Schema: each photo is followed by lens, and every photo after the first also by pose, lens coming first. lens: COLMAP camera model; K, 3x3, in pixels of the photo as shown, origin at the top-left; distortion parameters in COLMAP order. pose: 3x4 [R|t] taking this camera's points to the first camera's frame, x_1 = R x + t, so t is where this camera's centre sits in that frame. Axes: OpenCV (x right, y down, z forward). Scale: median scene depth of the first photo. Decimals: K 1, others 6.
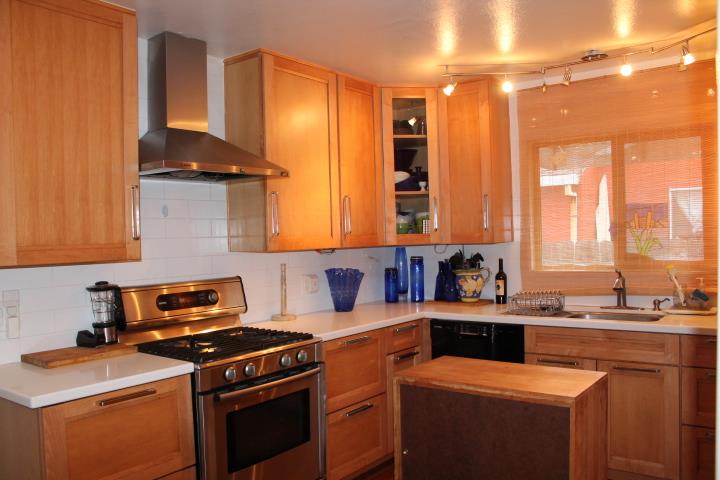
lens RADIAL K [[593.7, 0, 361.5], [0, 593.7, 245.0], [0, 0, 1]] dist [-0.162609, 0.135479]
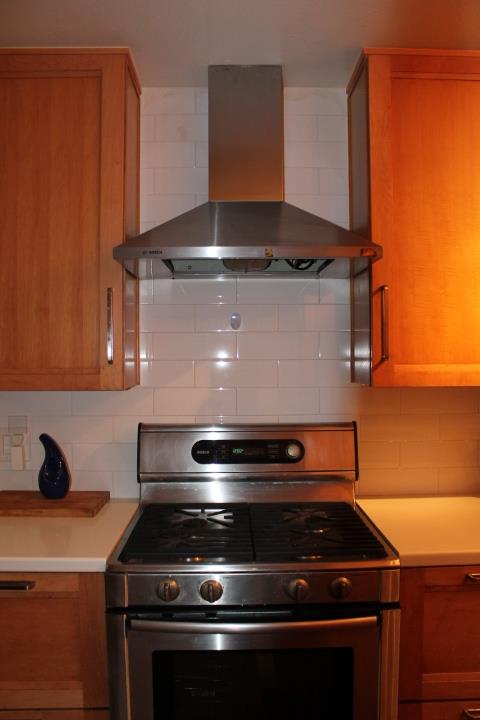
lens RADIAL K [[593.7, 0, 240.0], [0, 593.7, 360.0], [0, 0, 1]] dist [-0.162609, 0.135479]
pose [[0.626795, 0.031888, -0.778531, 0.281143], [-0.026163, 0.999460, 0.019873, -0.031933], [0.778745, 0.007912, 0.627291, 0.668682]]
